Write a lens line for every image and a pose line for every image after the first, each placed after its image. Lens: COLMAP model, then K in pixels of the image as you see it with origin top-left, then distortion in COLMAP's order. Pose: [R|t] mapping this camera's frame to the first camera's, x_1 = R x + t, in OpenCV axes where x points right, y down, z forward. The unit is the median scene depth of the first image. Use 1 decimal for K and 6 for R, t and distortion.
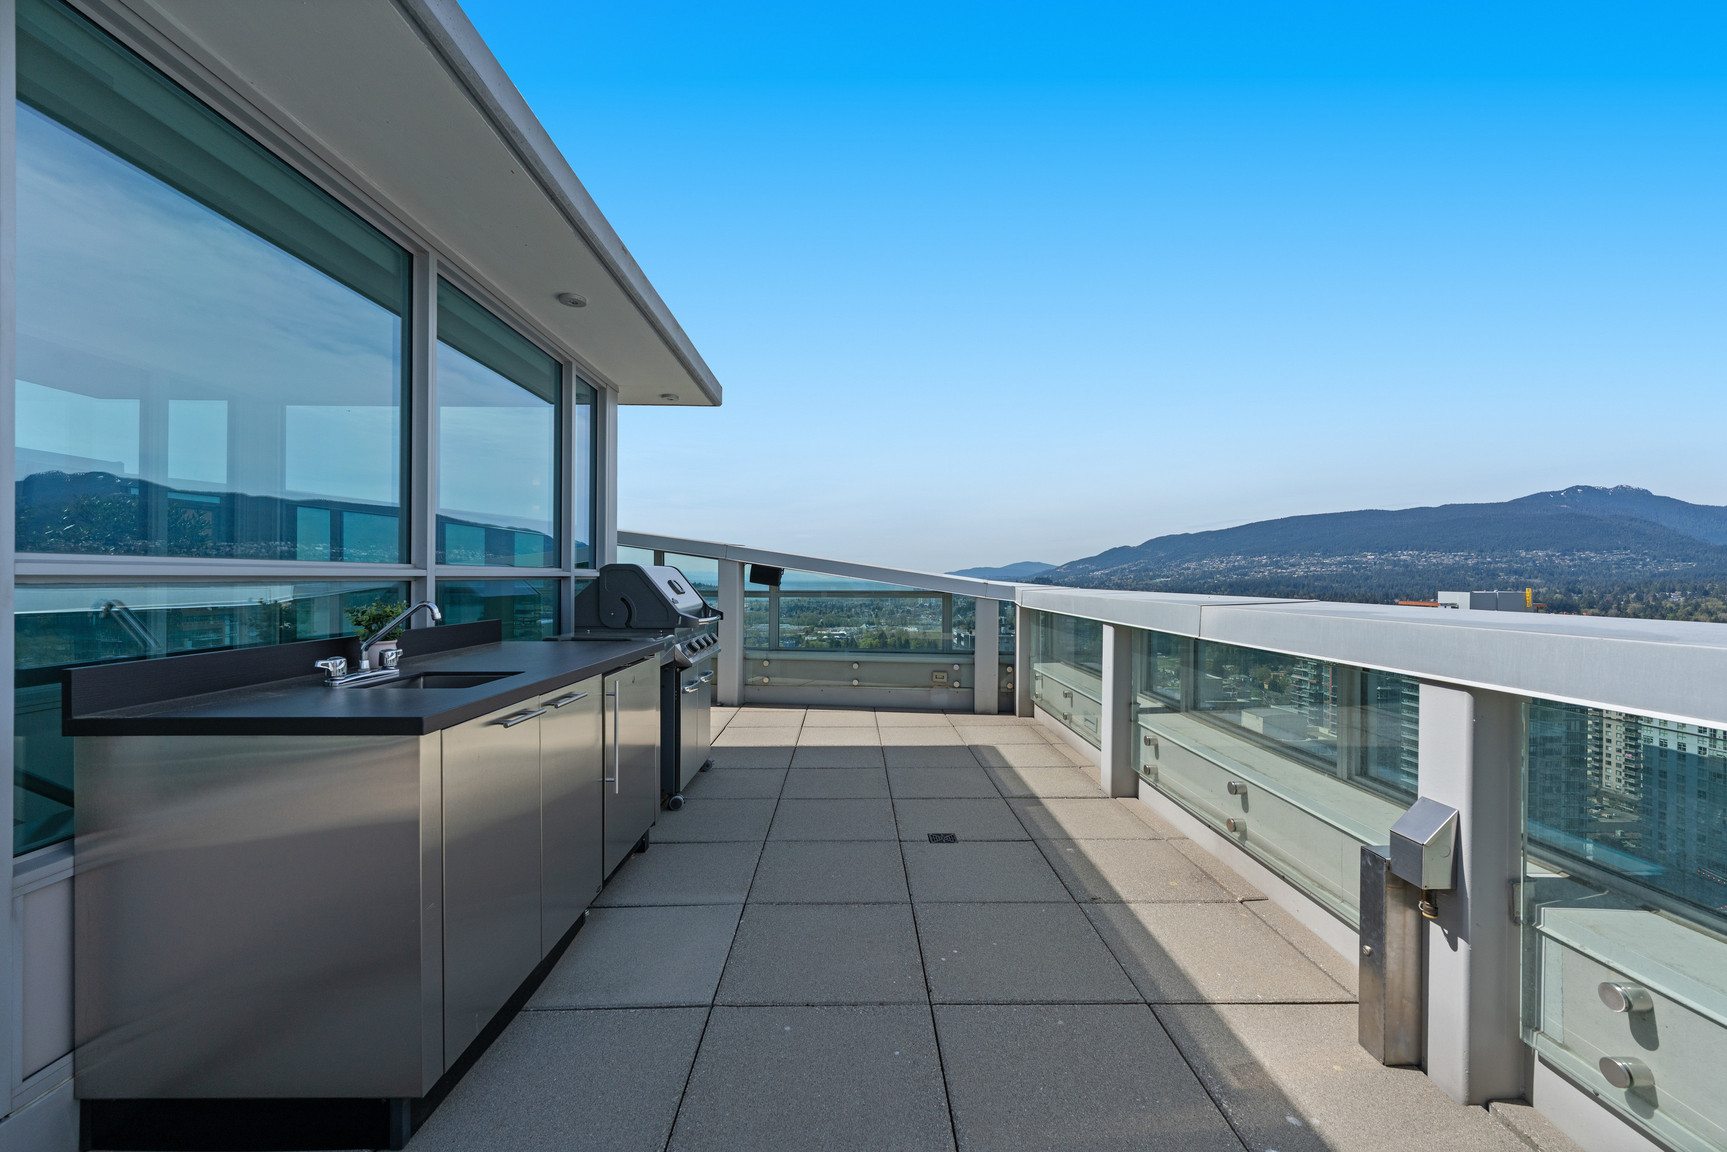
lens RADIAL K [[702.1, 0, 865.5], [0, 702.1, 578.4], [0, 0, 1]] dist [0.001596, -0.000274]
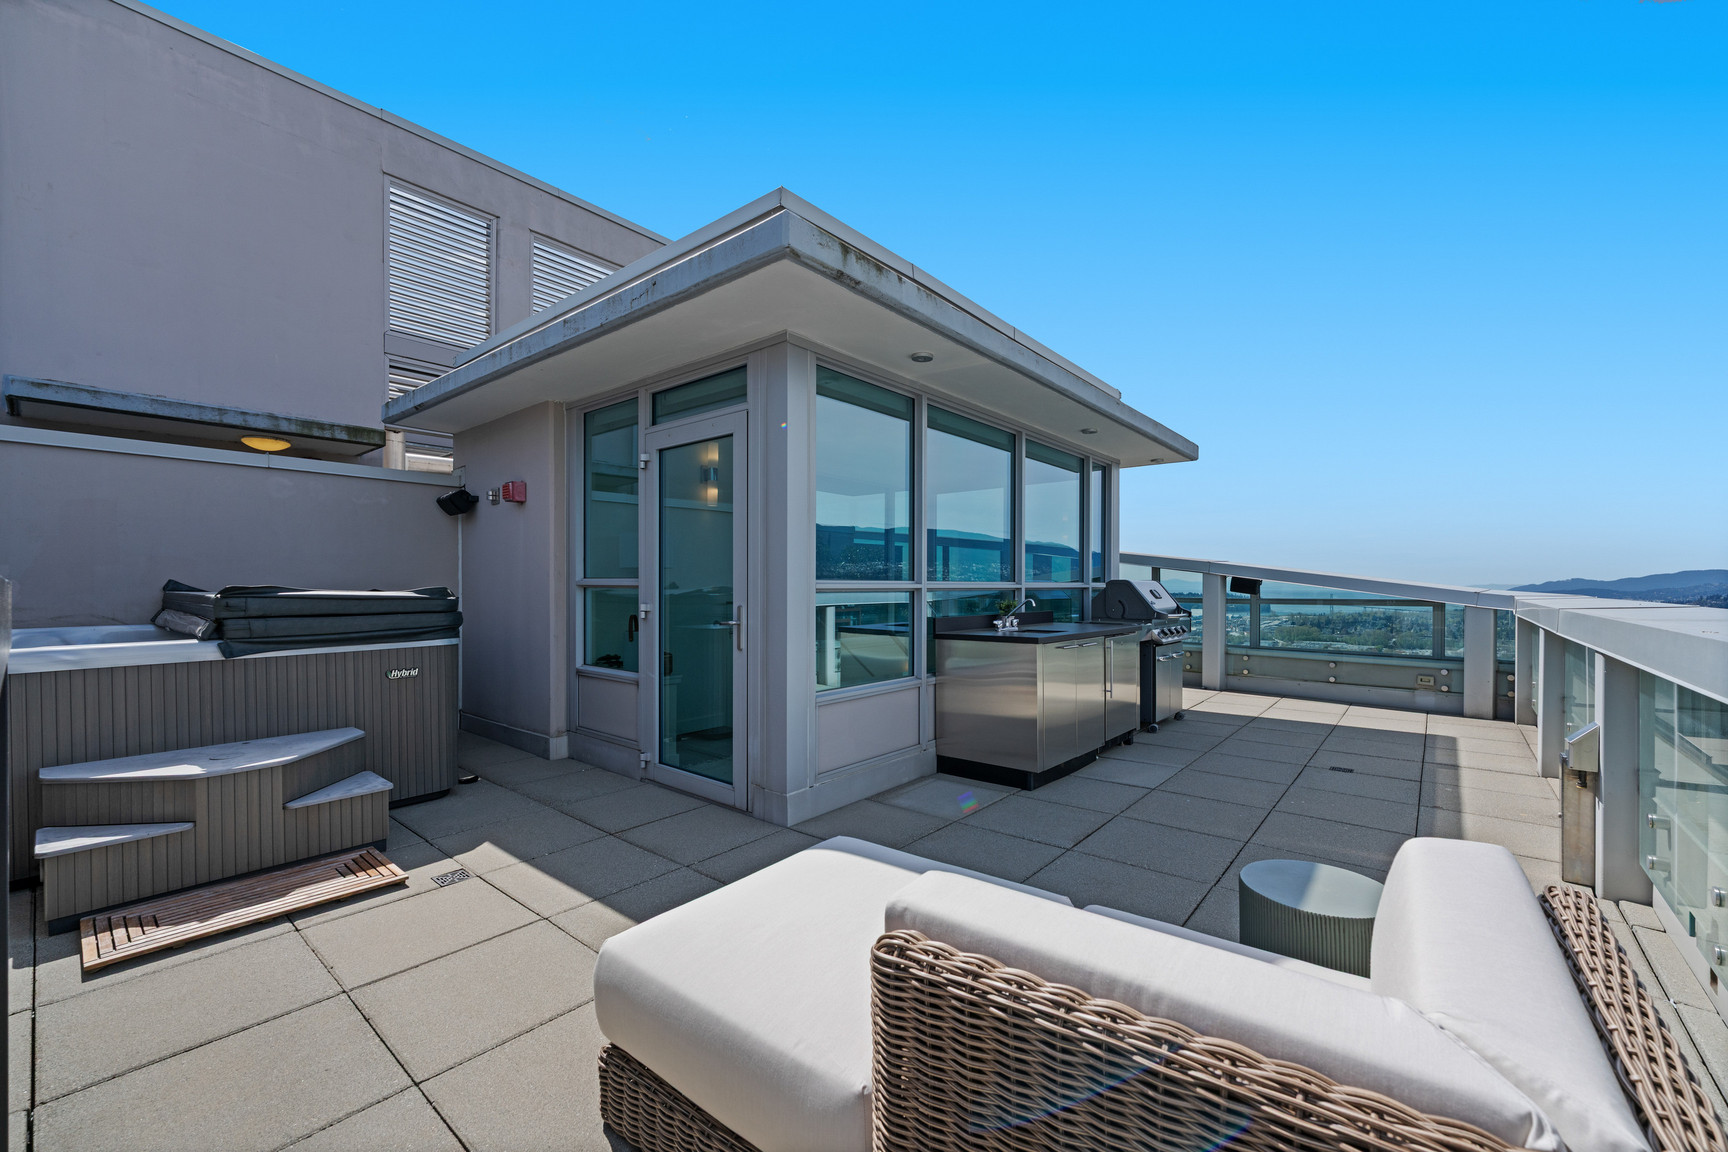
lens RADIAL K [[702.5, 0, 859.6], [0, 702.5, 589.6], [0, 0, 1]] dist [0.001596, -0.000274]
pose [[0.755296, -0.000989, -0.655384, 0.202701], [0.002137, 0.999997, 0.000953, -0.000464], [0.655381, -0.002120, 0.755296, -0.477732]]
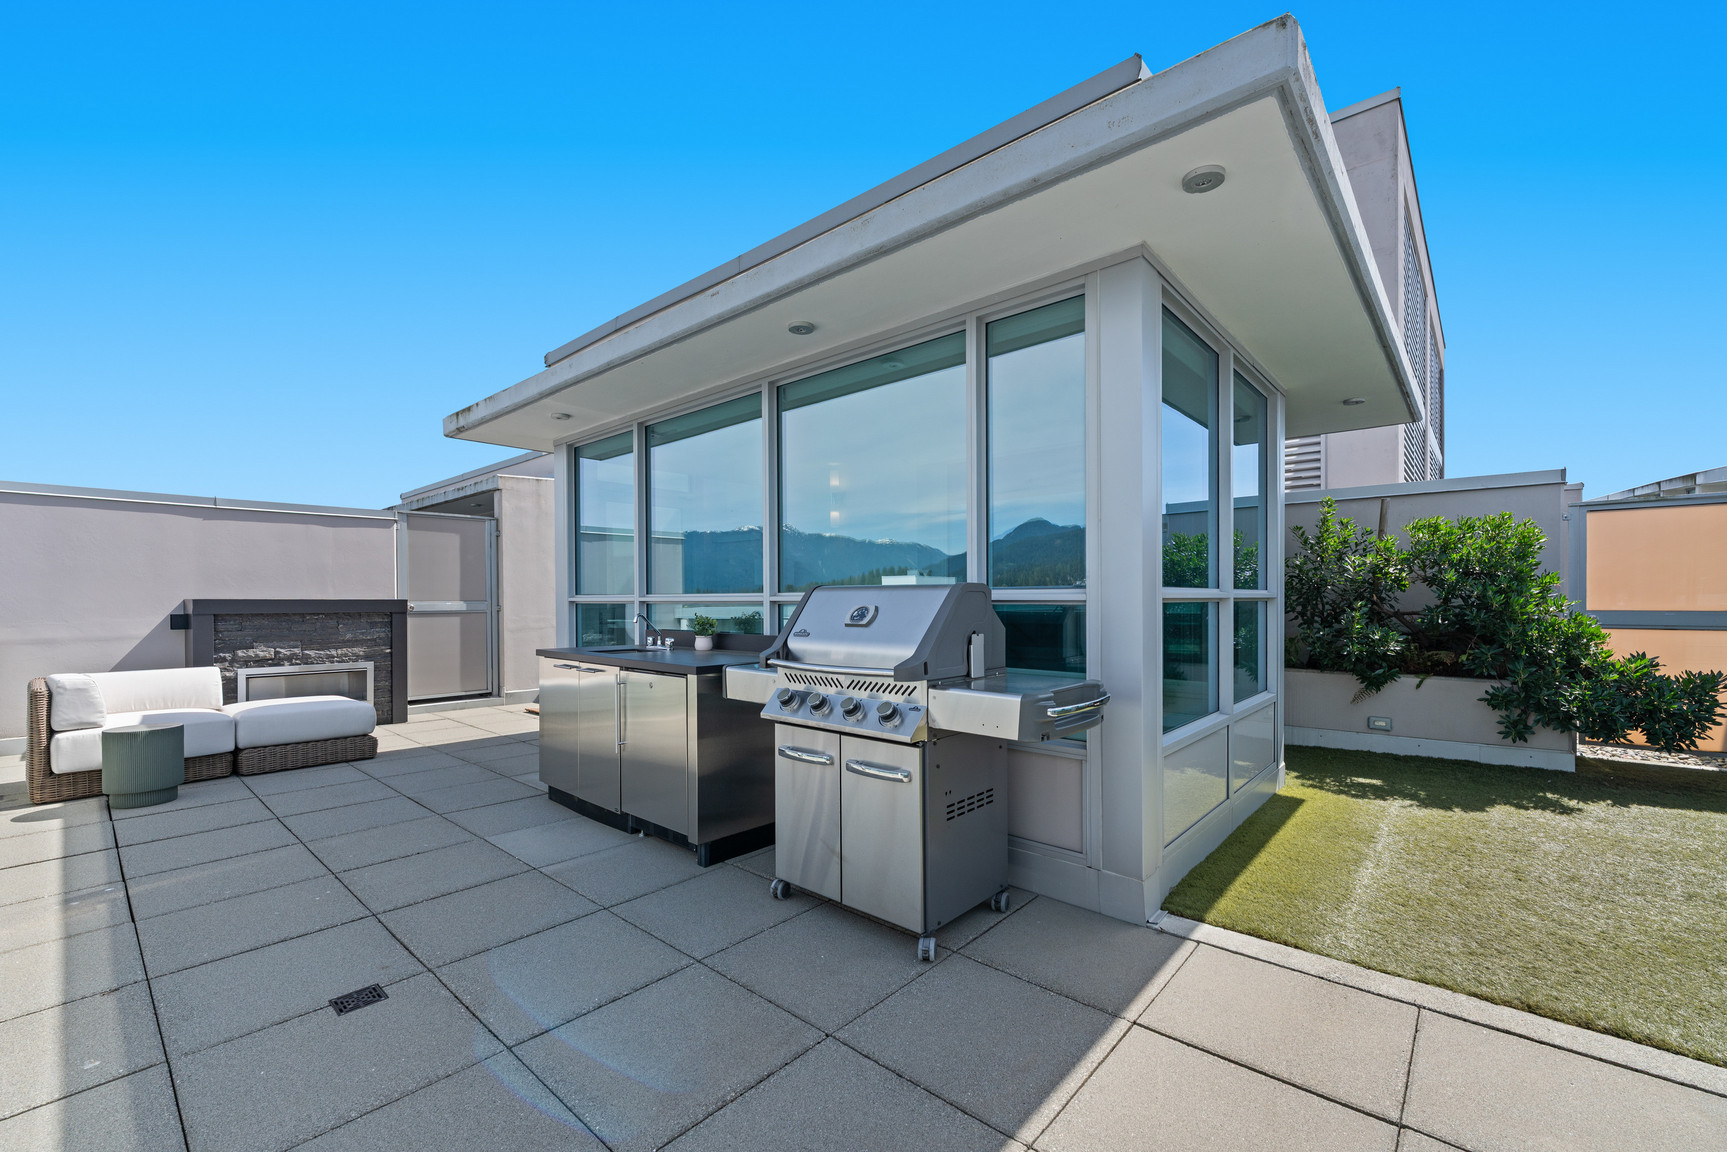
lens RADIAL K [[702.1, 0, 862.4], [0, 702.1, 604.8], [0, 0, 1]] dist [0.001596, -0.000274]
pose [[-0.679807, 0.002798, -0.733386, 0.178068], [-0.001027, 0.999988, 0.004767, -0.000321], [0.733390, 0.003994, -0.679796, 1.179794]]
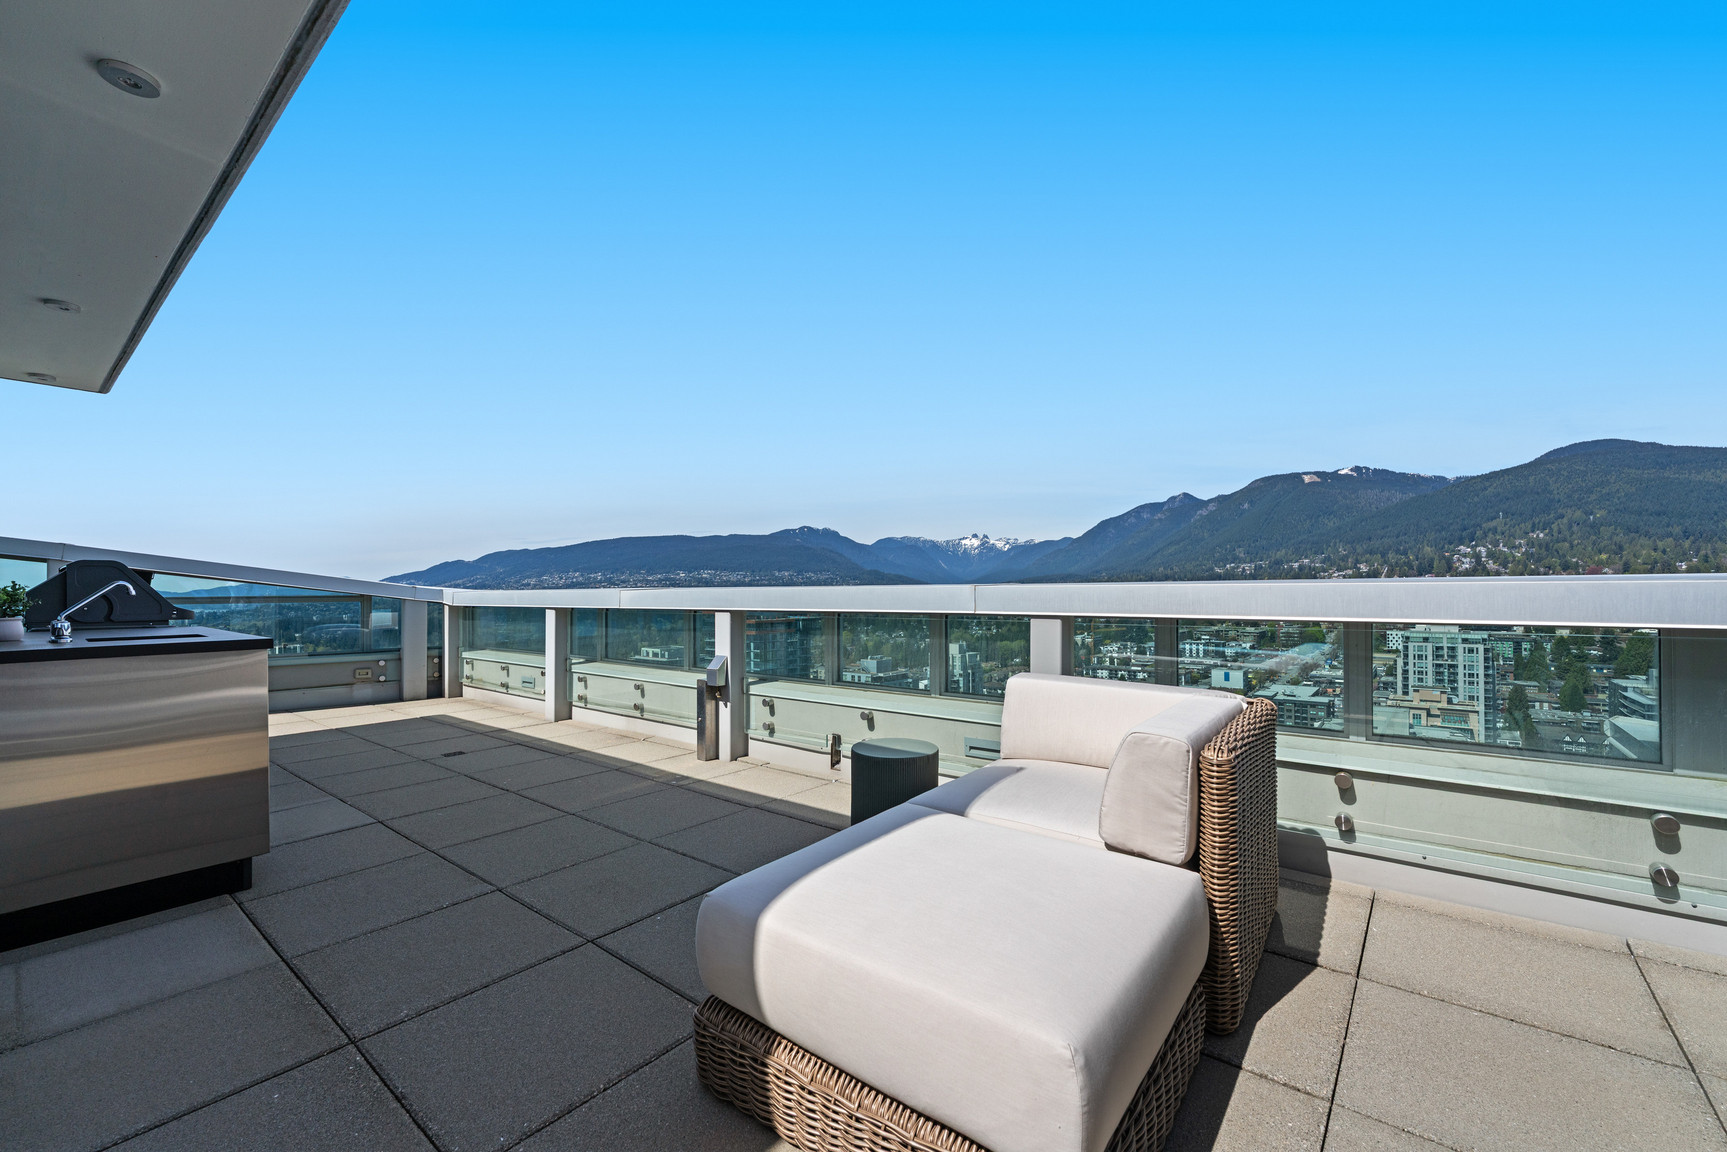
lens RADIAL K [[702.1, 0, 873.3], [0, 702.1, 594.1], [0, 0, 1]] dist [0.001596, -0.000274]
pose [[0.630877, -0.011397, 0.775800, -0.309000], [0.012063, 0.999915, 0.004879, 0.027249], [-0.775789, 0.006280, 0.630961, -0.394576]]
